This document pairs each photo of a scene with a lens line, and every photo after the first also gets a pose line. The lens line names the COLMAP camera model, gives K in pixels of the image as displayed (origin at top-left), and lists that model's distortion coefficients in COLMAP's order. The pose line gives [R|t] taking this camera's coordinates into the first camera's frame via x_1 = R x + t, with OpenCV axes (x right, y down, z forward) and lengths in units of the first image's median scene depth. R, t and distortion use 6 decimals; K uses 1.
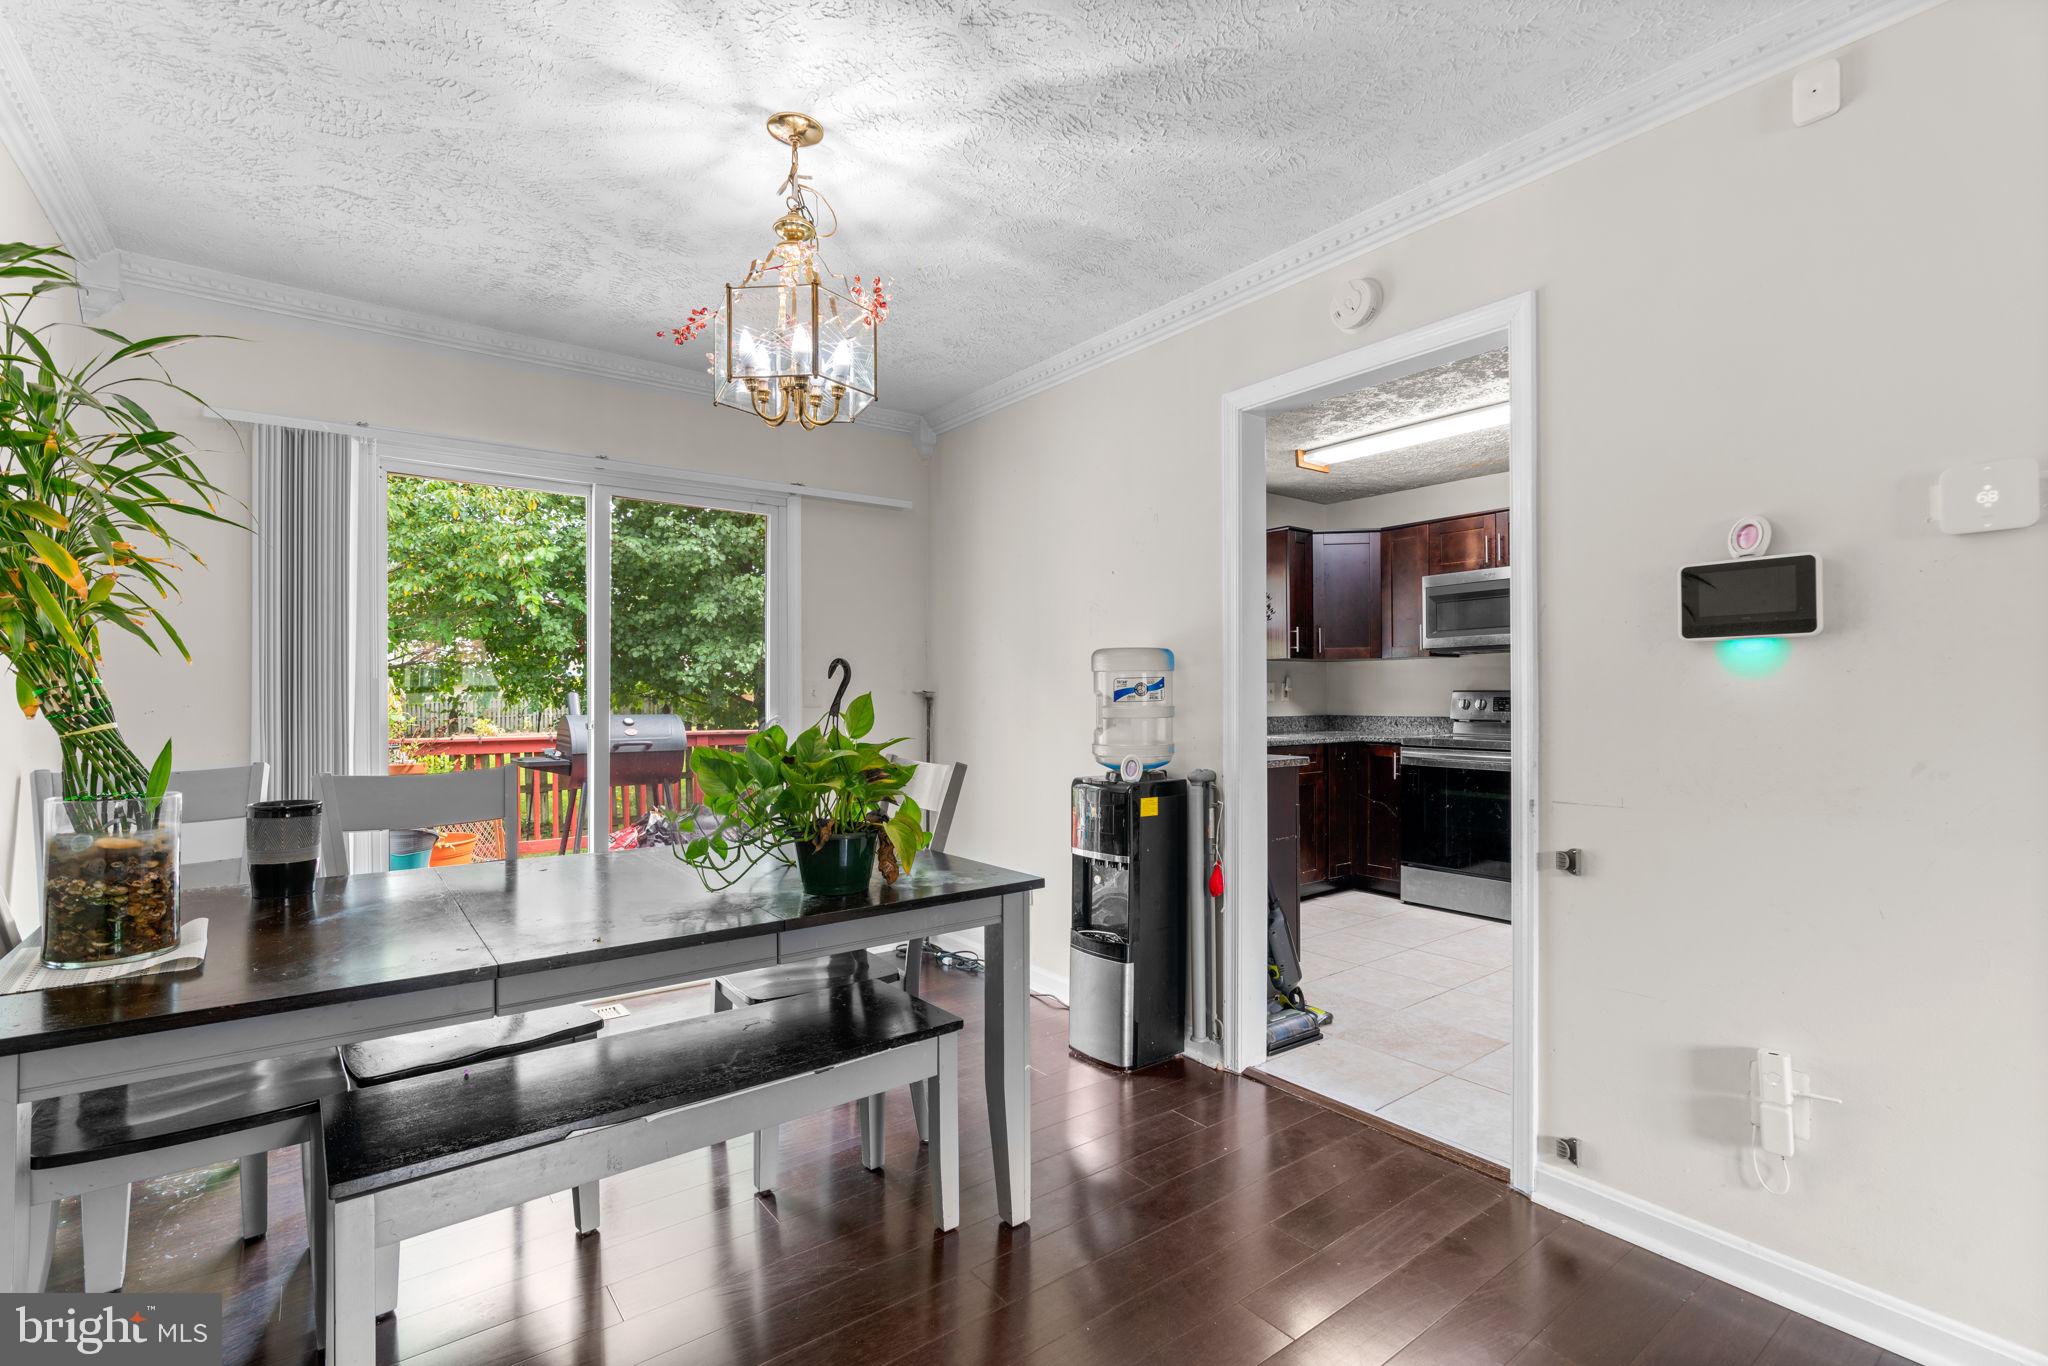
lens RADIAL K [[928.0, 0, 1008.7], [0, 928.0, 683.6], [0, 0, 1]] dist [-0.010456, 0.003665]
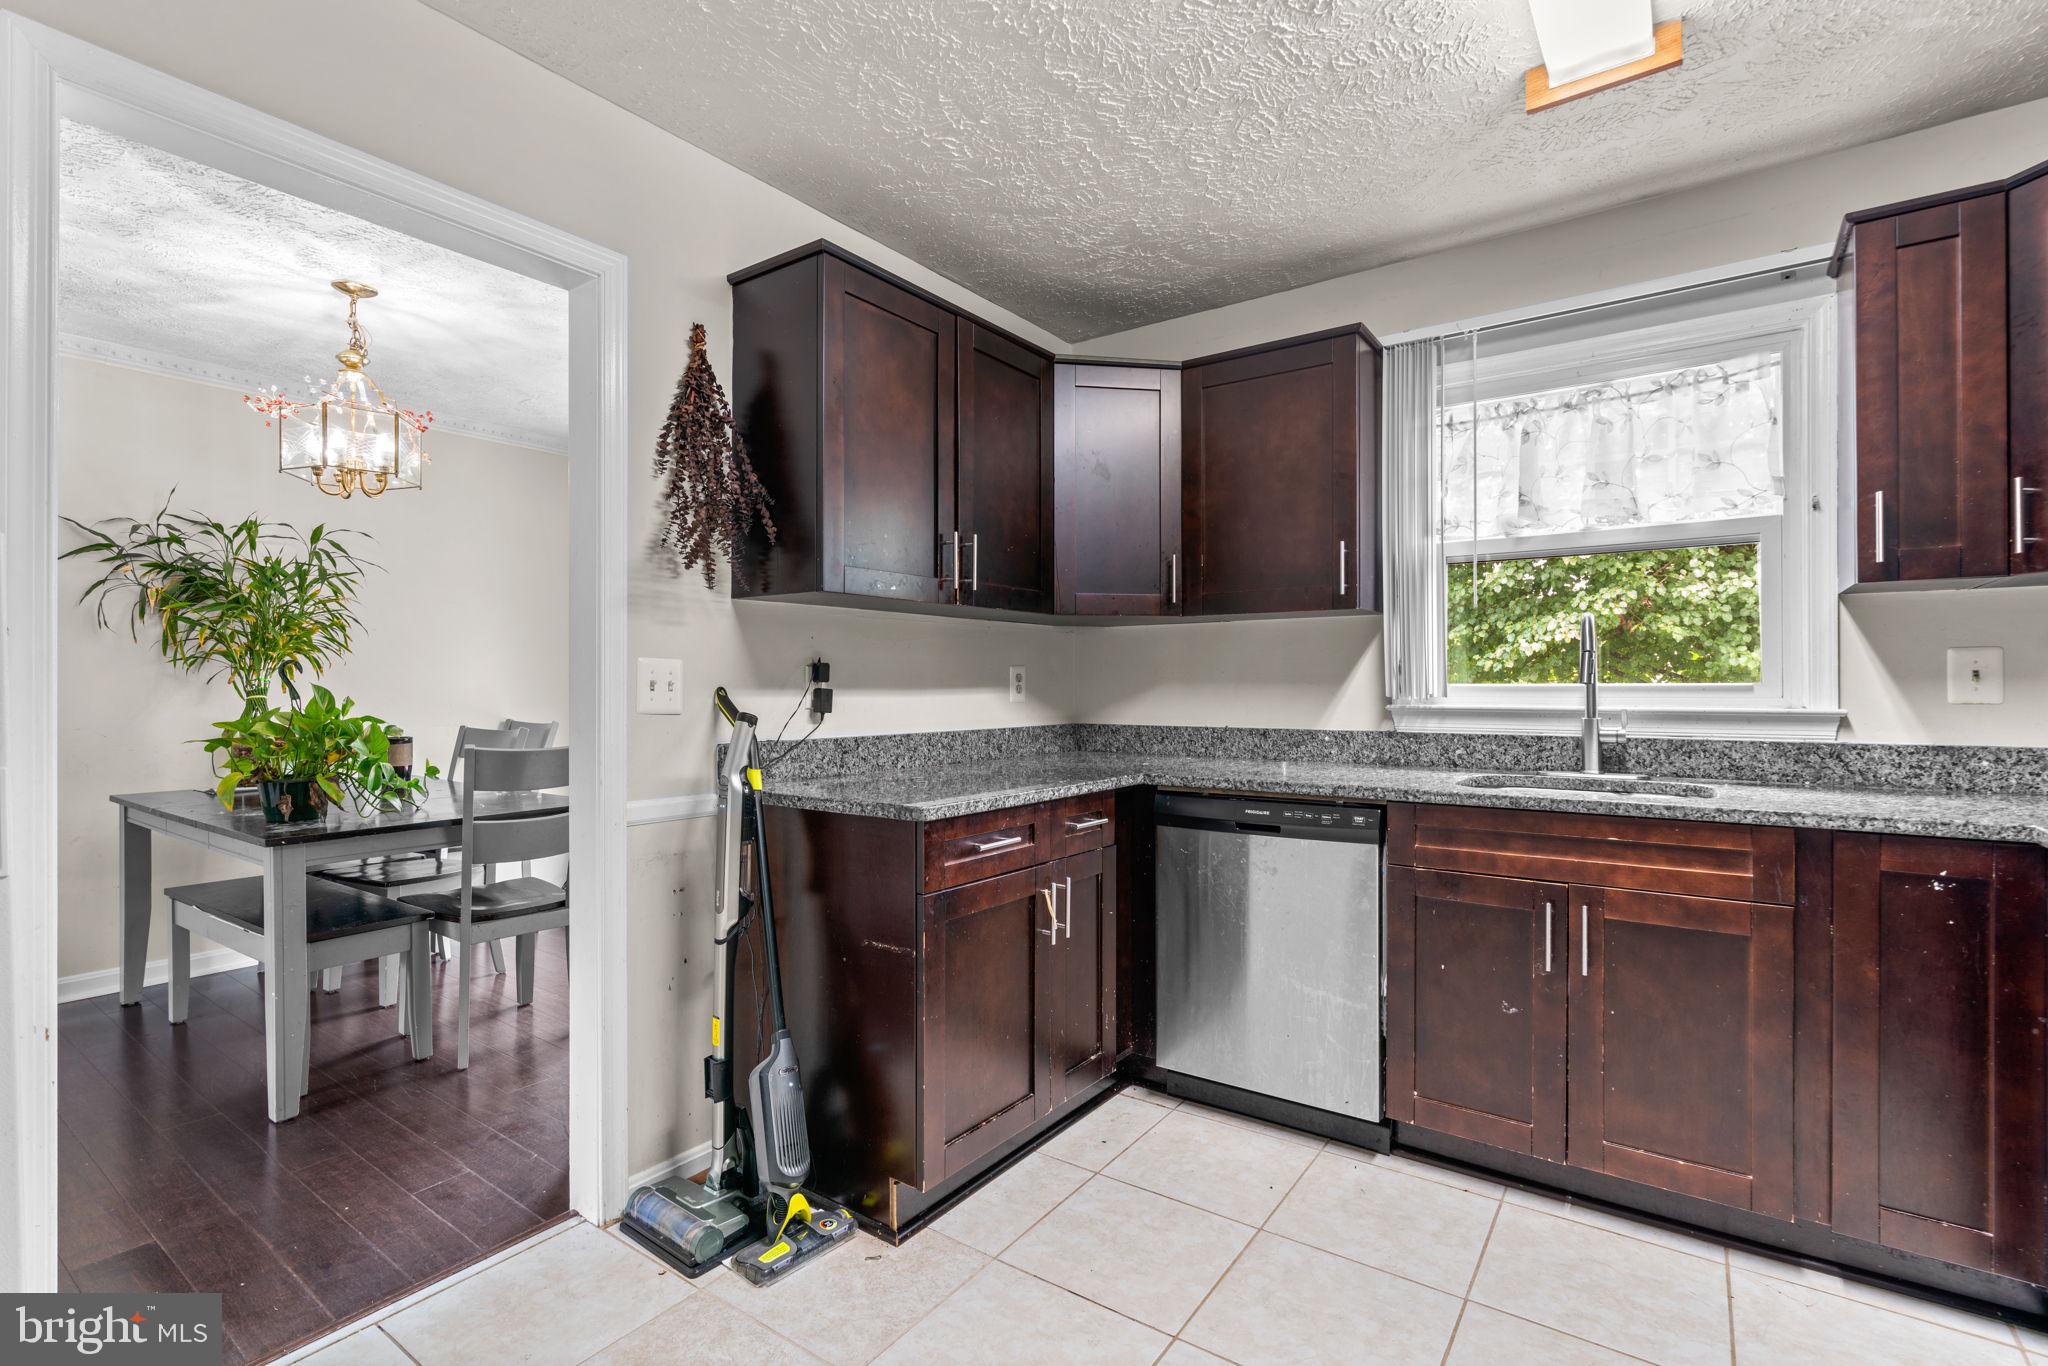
lens RADIAL K [[928.0, 0, 1033.7], [0, 928.0, 682.0], [0, 0, 1]] dist [-0.010456, 0.003665]
pose [[0.303441, -0.002633, -0.952846, 1.041207], [0.013200, 0.999912, 0.001441, 0.013321], [0.952759, -0.013014, 0.303449, 1.128917]]
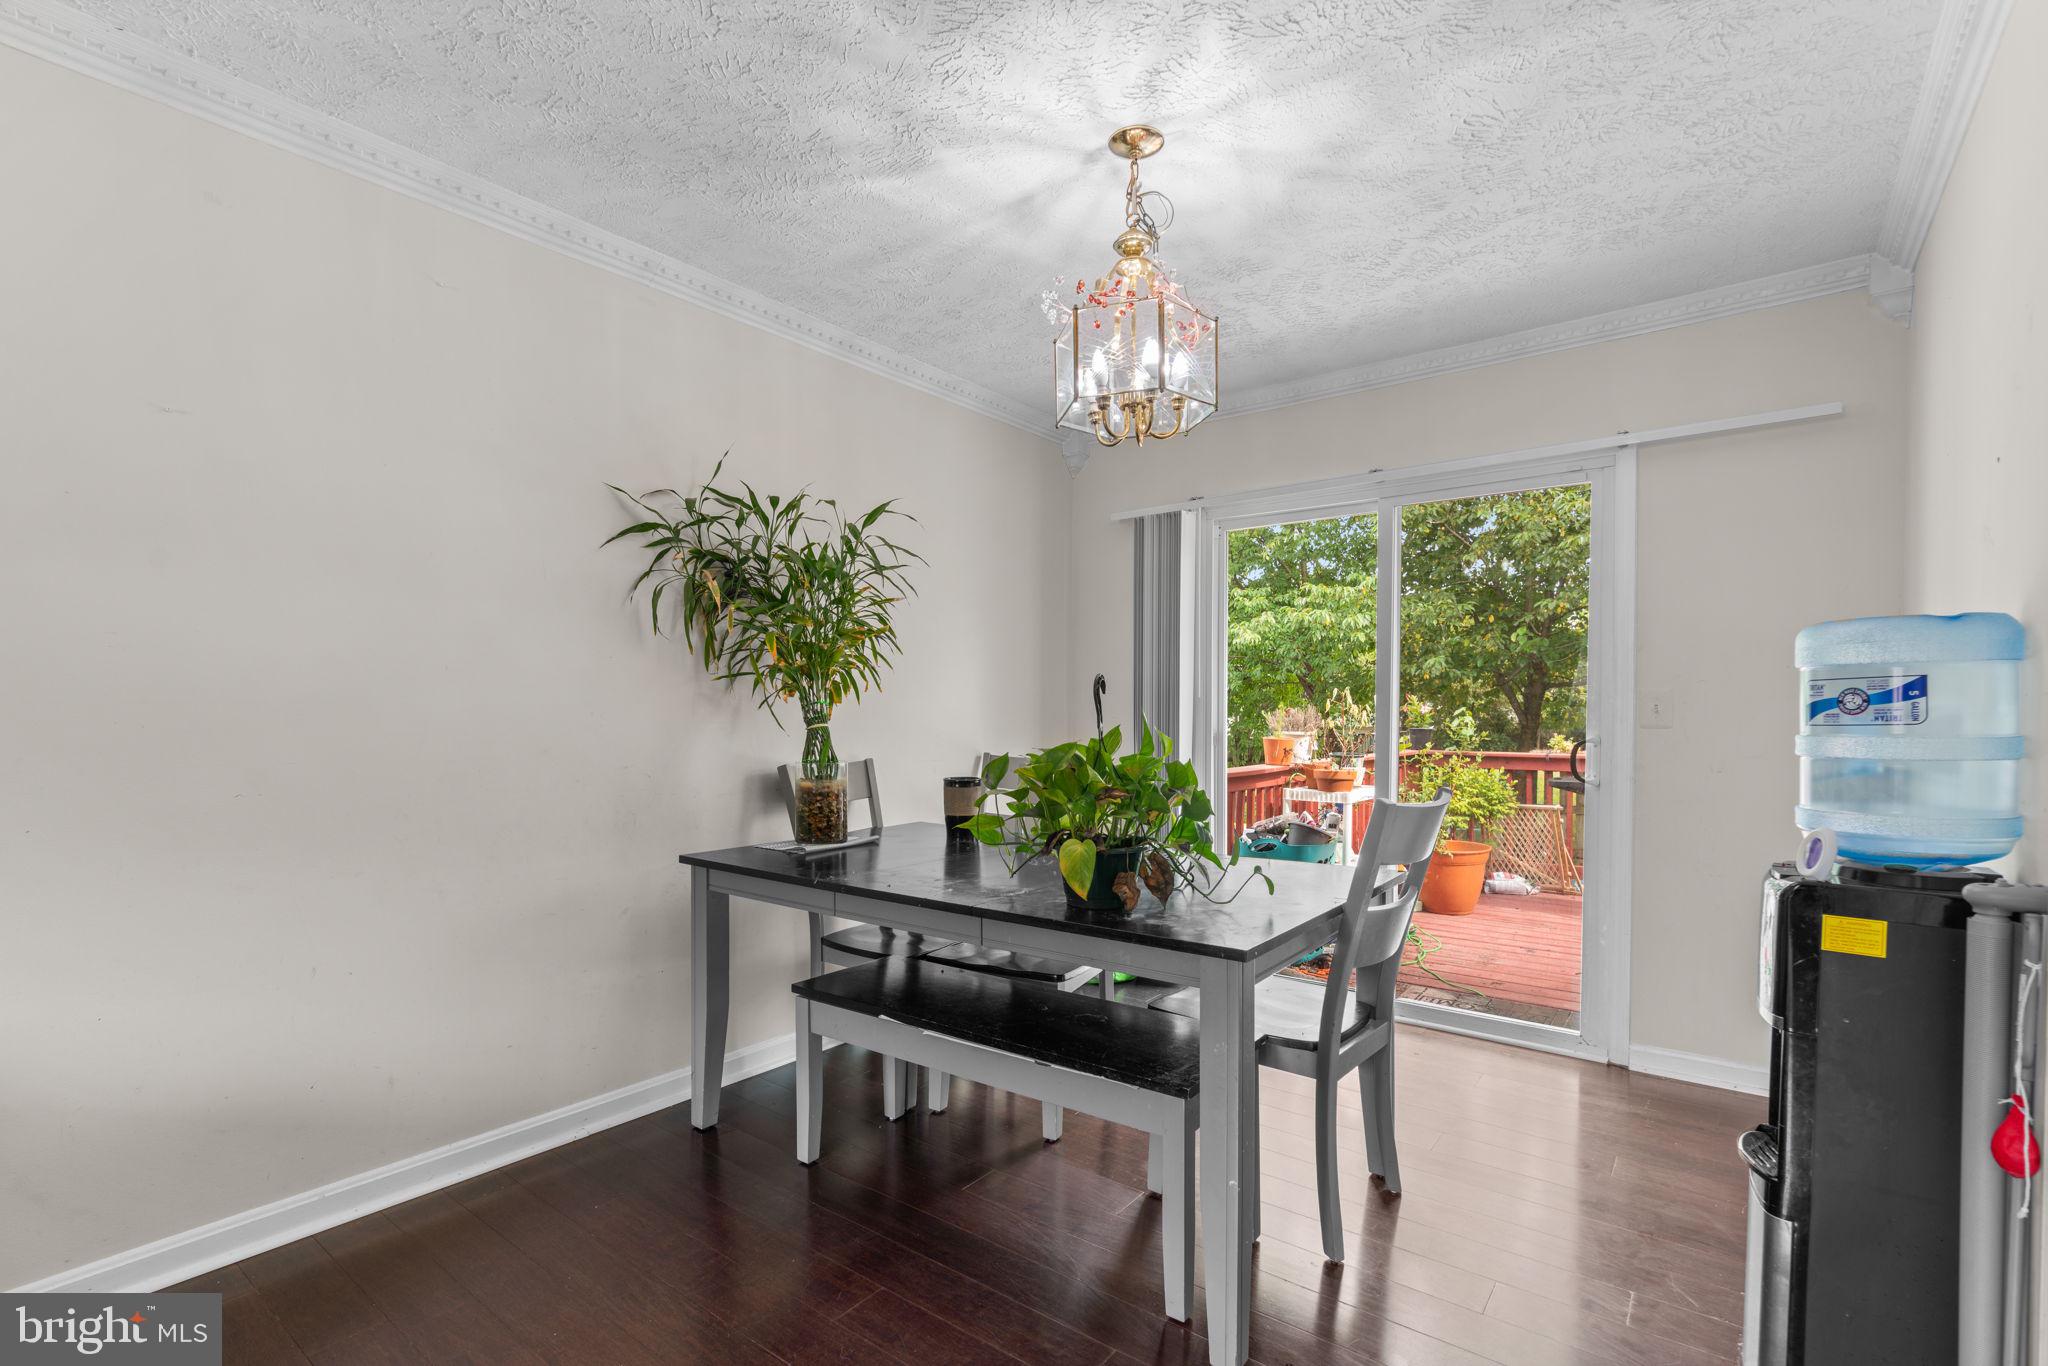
lens RADIAL K [[928.0, 0, 1023.1], [0, 928.0, 725.5], [0, 0, 1]] dist [-0.010456, 0.003665]
pose [[0.269942, 0.017236, -0.962722, 0.509463], [0.011378, 0.999713, 0.021089, 0.004093], [0.962809, -0.016647, 0.269668, 0.438070]]
